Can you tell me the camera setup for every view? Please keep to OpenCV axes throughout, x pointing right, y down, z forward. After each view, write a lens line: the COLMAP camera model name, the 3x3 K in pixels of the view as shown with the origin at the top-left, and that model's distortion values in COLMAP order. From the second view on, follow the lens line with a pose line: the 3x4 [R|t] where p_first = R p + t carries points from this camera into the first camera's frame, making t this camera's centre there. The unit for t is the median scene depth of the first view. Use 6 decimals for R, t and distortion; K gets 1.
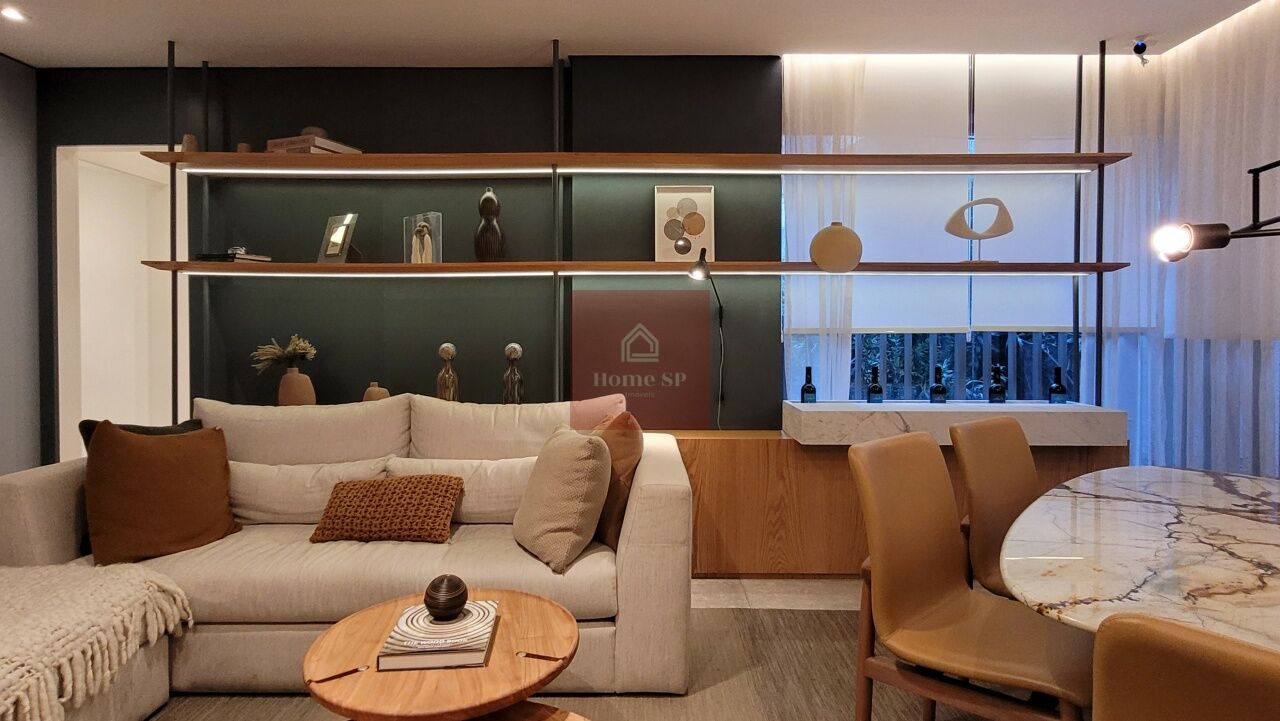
lens RADIAL K [[691.8, 0, 643.4], [0, 691.8, 343.1], [0, 0, 1]] dist [-0.003301, 0.001452]
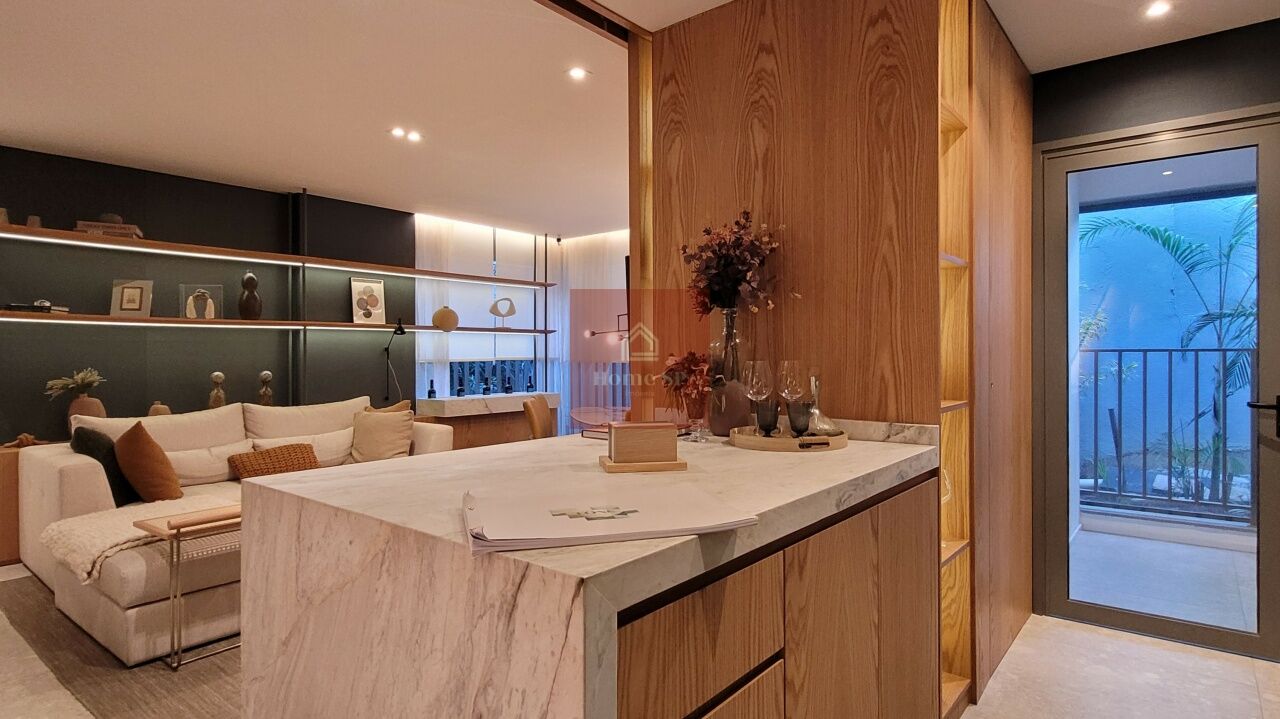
lens RADIAL K [[690.3, 0, 660.8], [0, 690.3, 356.6], [0, 0, 1]] dist [-0.003048, 0.005880]
pose [[0.604043, -0.006842, 0.796922, -0.895651], [0.020025, 0.999778, -0.006595, -0.004078], [-0.796700, 0.019942, 0.604046, -0.654976]]
